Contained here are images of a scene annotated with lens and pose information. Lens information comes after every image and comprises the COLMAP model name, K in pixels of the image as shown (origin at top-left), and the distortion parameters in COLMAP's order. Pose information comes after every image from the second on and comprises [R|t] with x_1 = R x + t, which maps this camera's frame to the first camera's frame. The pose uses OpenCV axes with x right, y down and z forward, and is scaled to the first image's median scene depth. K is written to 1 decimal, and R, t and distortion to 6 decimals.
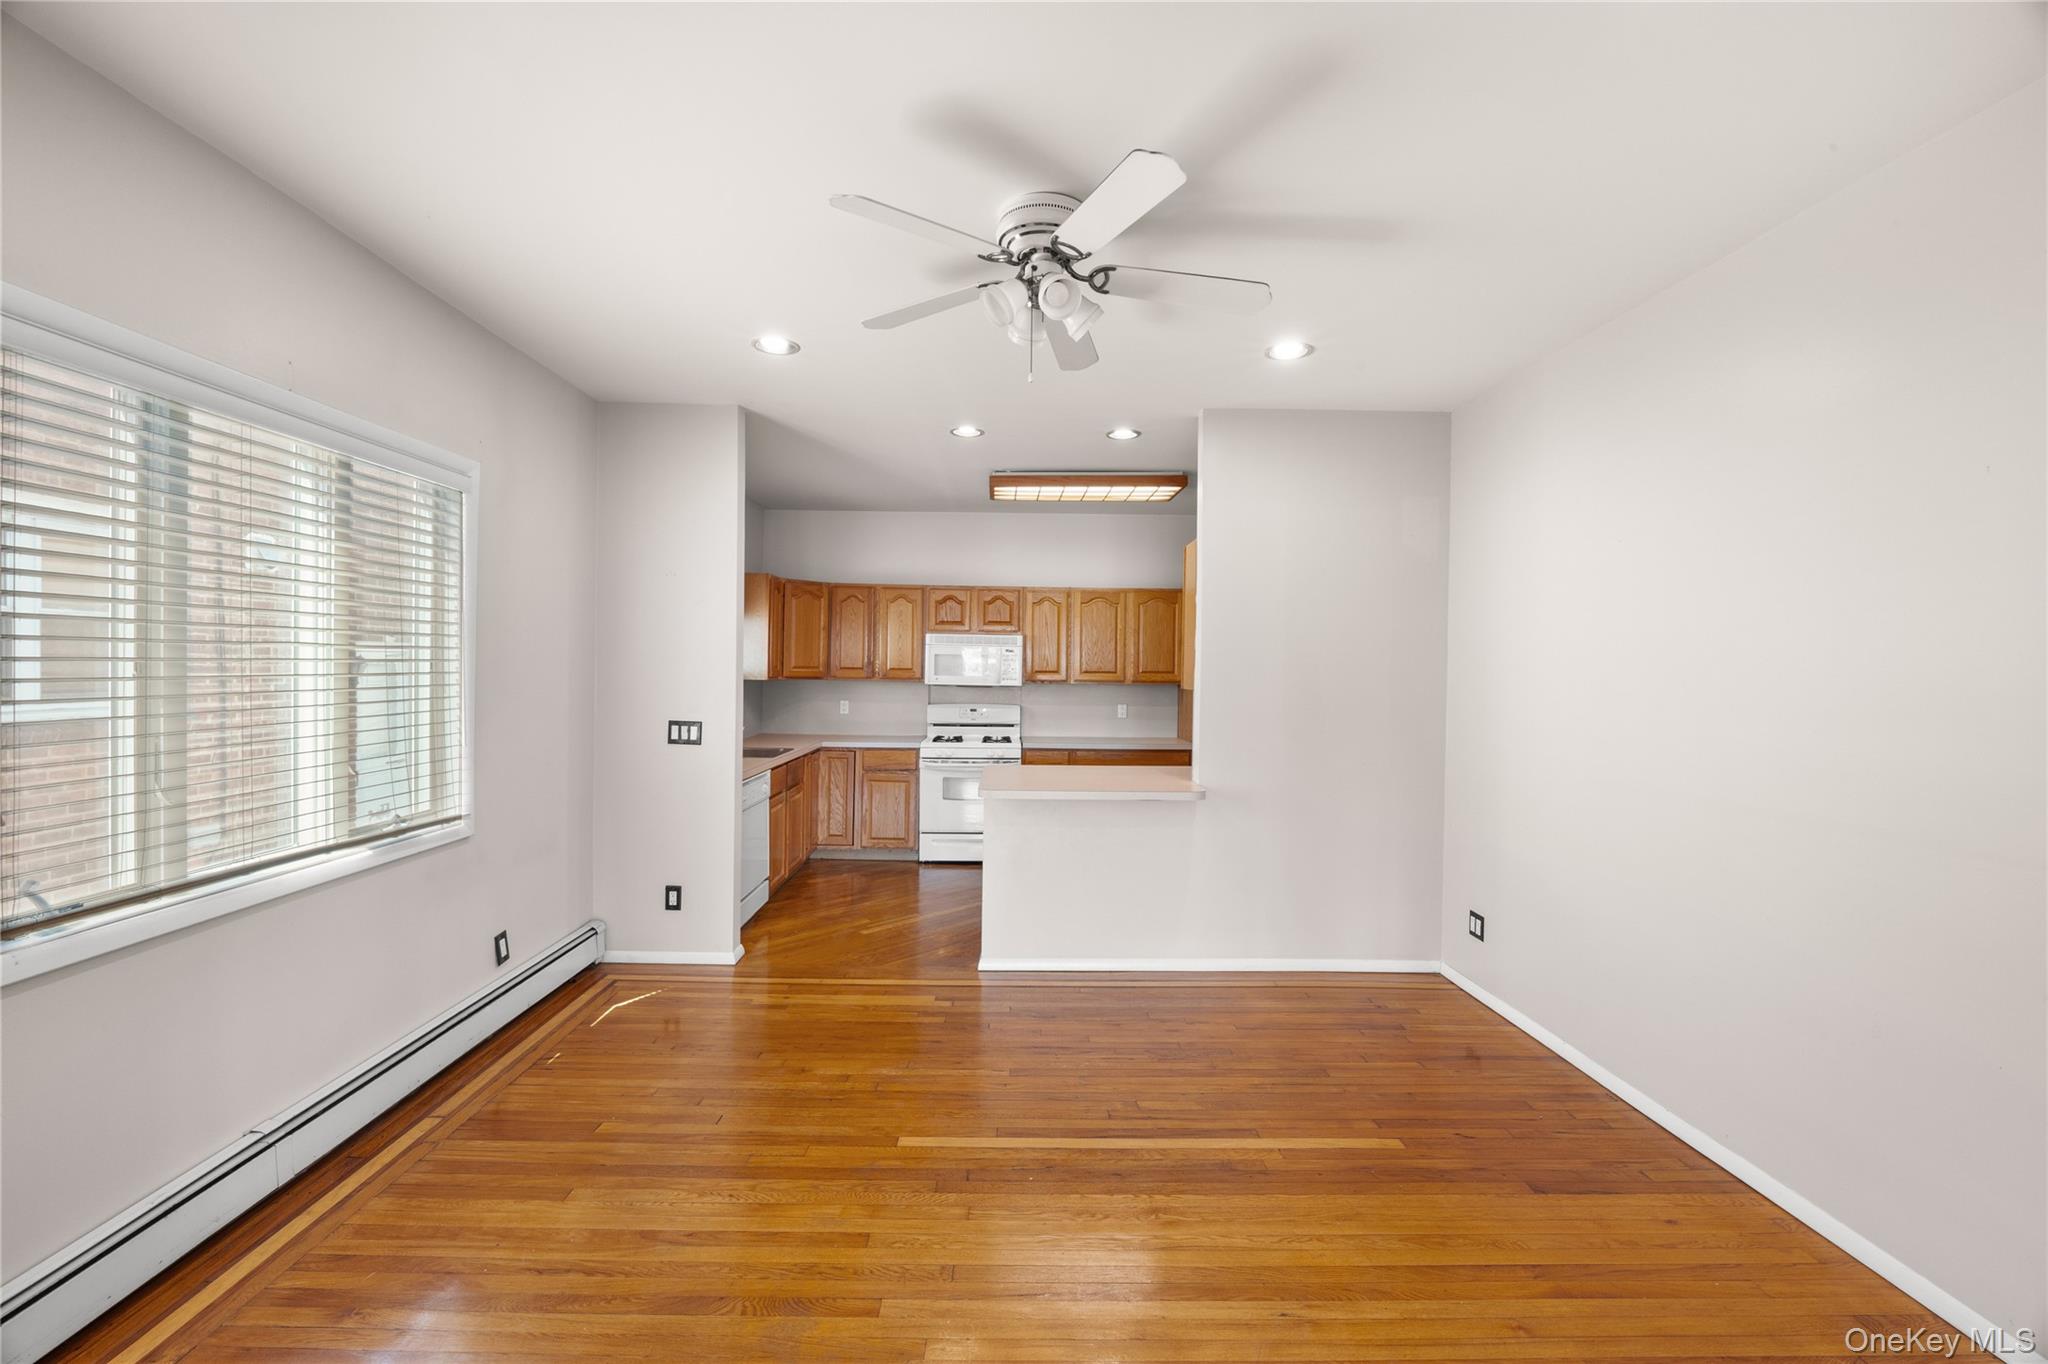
lens RADIAL K [[861.8, 0, 1023.8], [0, 861.8, 667.2], [0, 0, 1]] dist [-0.001854, -0.000128]
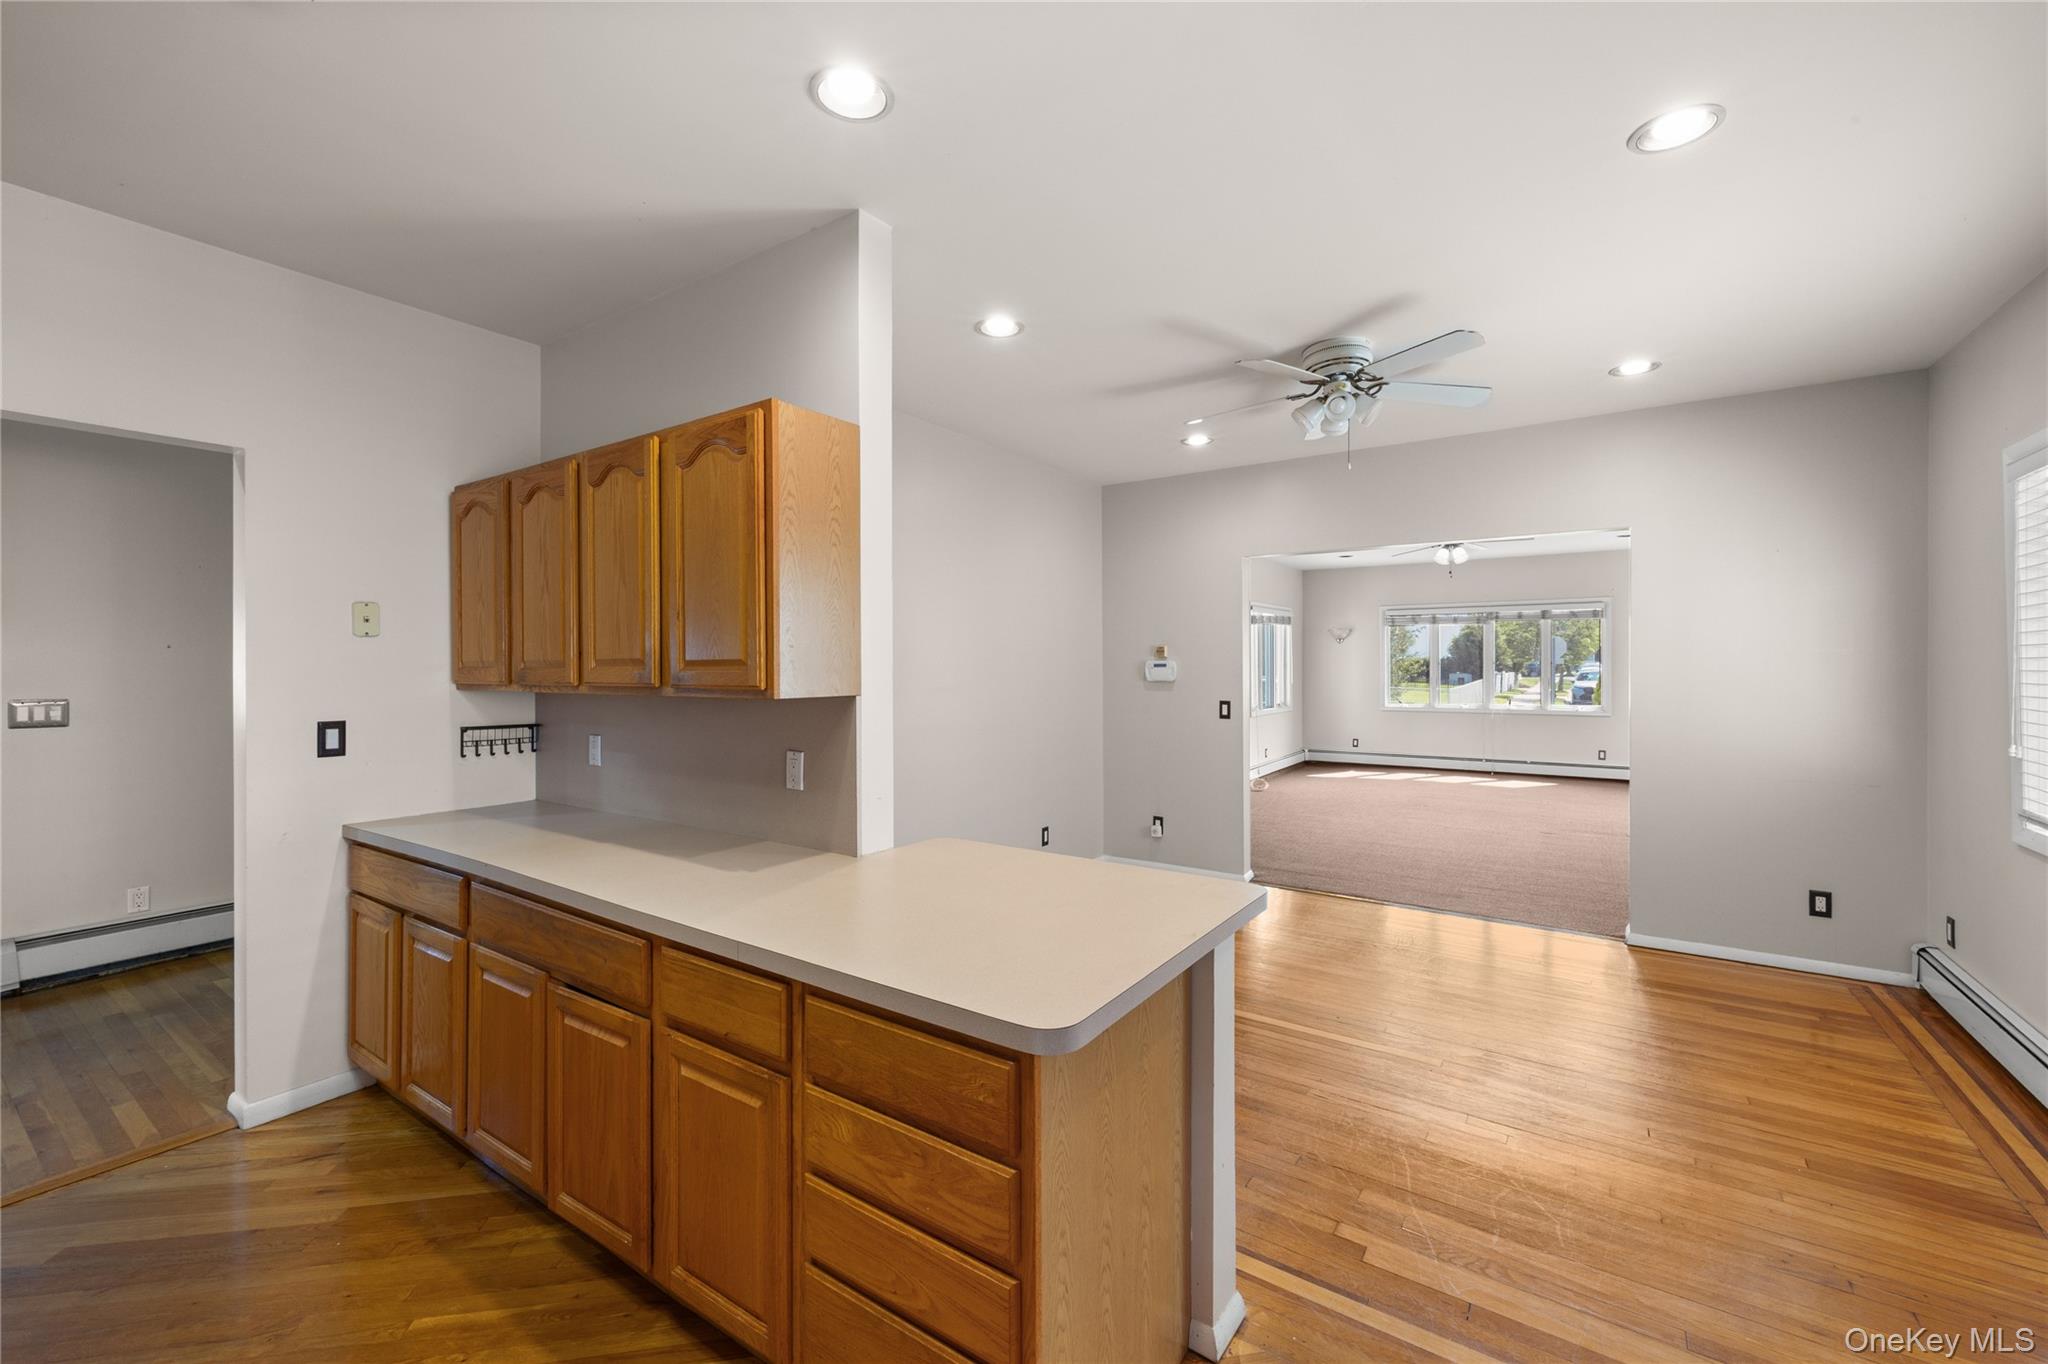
lens RADIAL K [[832.8, 0, 1030.9], [0, 832.8, 666.0], [0, 0, 1]] dist [0.015321, -0.001225]
pose [[-0.818585, -0.013124, 0.574235, -0.132378], [-0.007343, 0.999896, 0.012385, 0.000377], [-0.574338, 0.005922, -0.818597, 0.886288]]
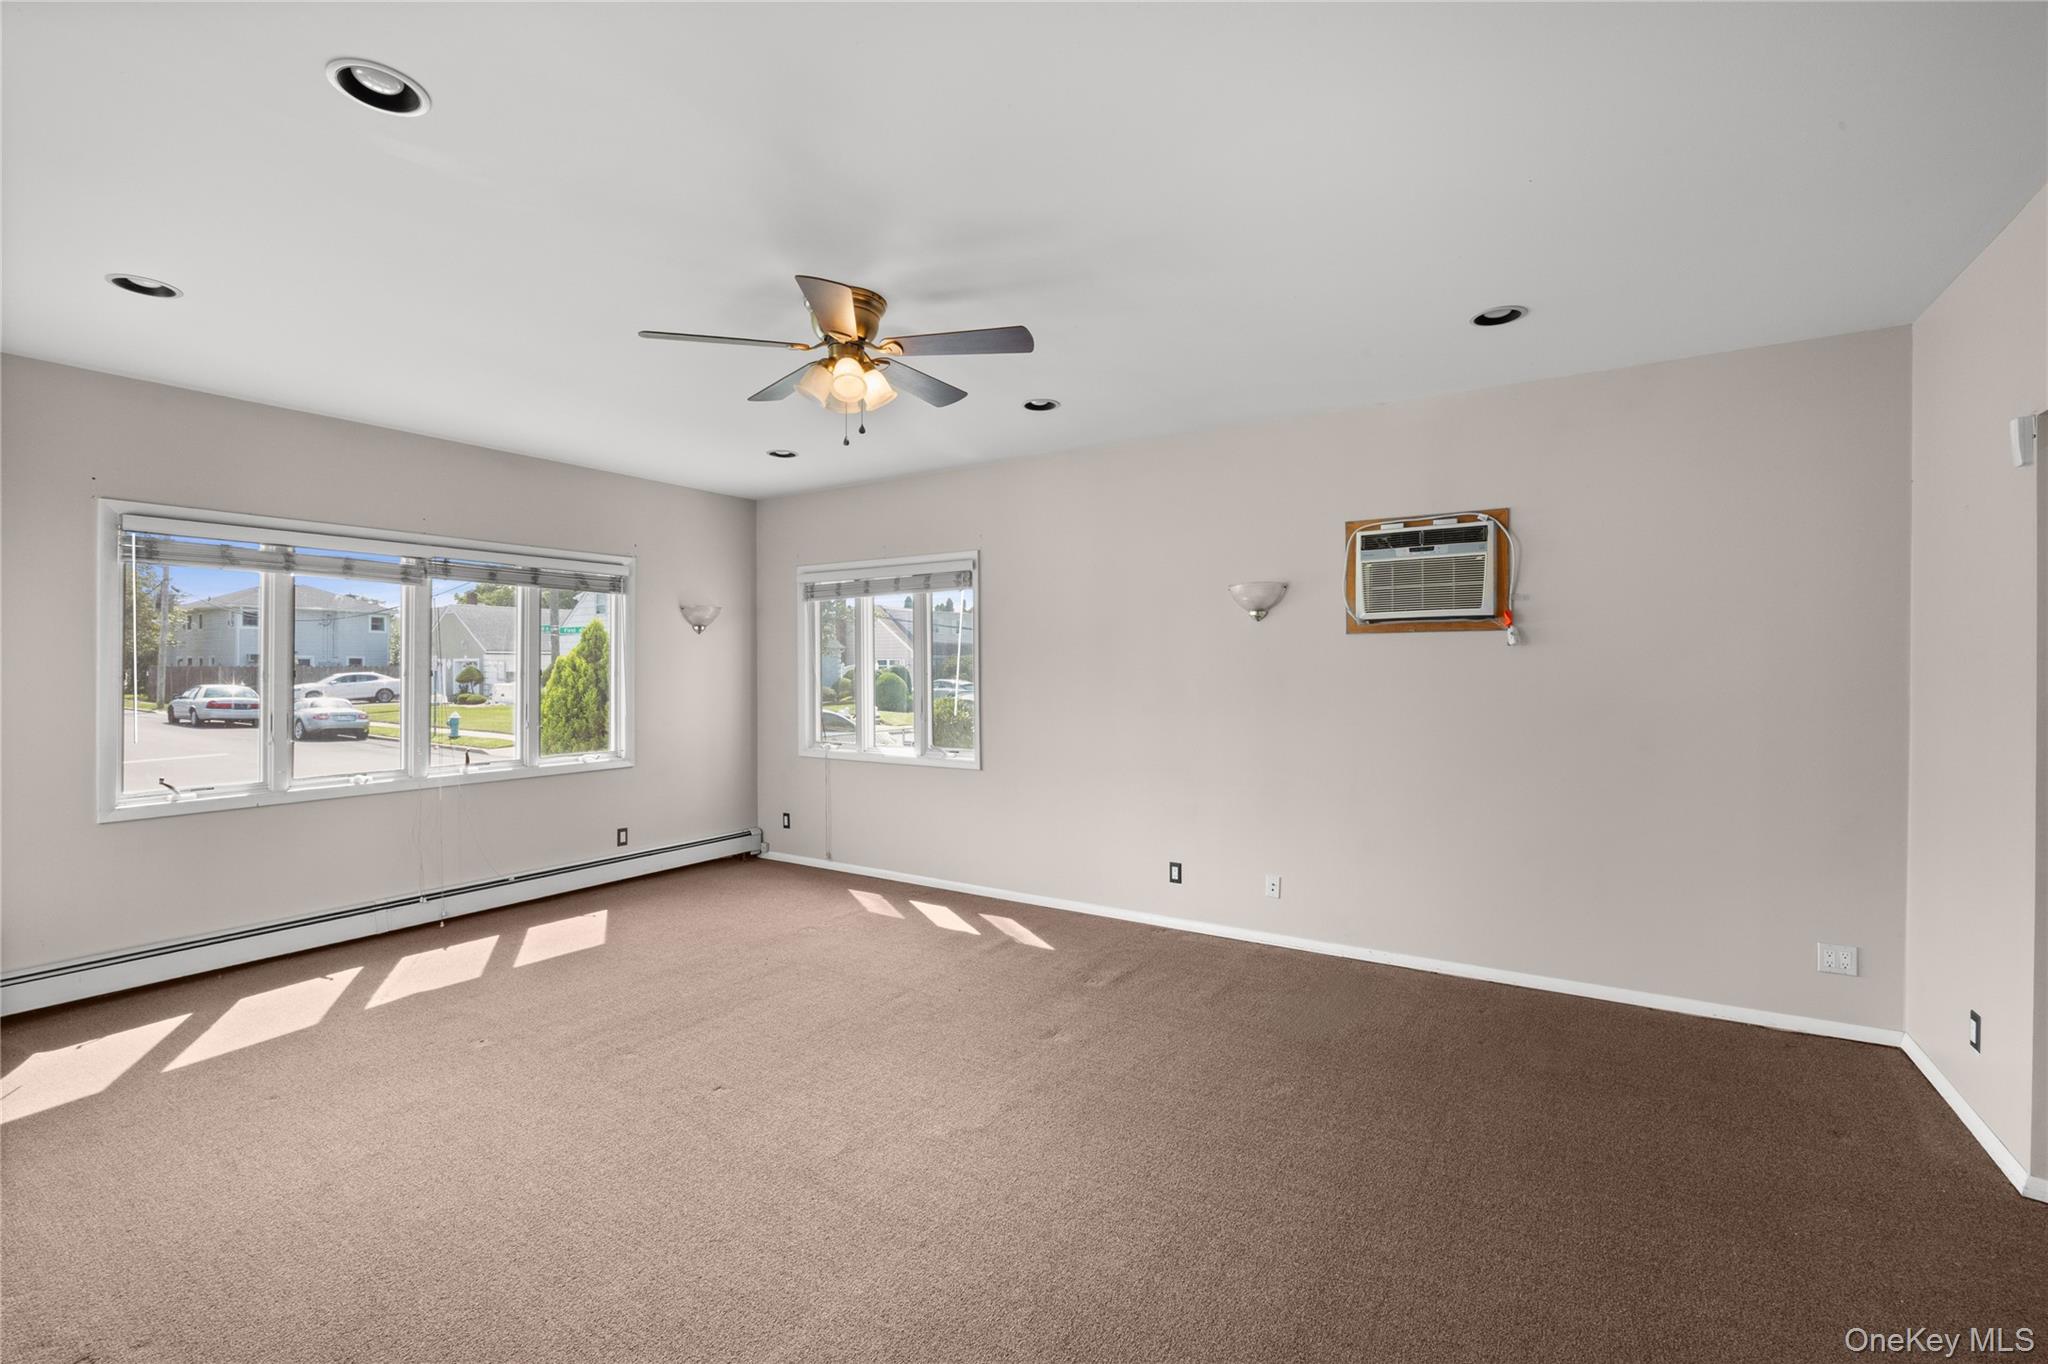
lens RADIAL K [[861.8, 0, 1023.8], [0, 861.8, 667.2], [0, 0, 1]] dist [-0.001854, -0.000128]
pose [[-0.567894, -0.011951, -0.823015, 0.344334], [-0.007531, 0.999928, -0.009323, 0.005158], [0.823068, 0.000904, -0.567943, -0.046470]]
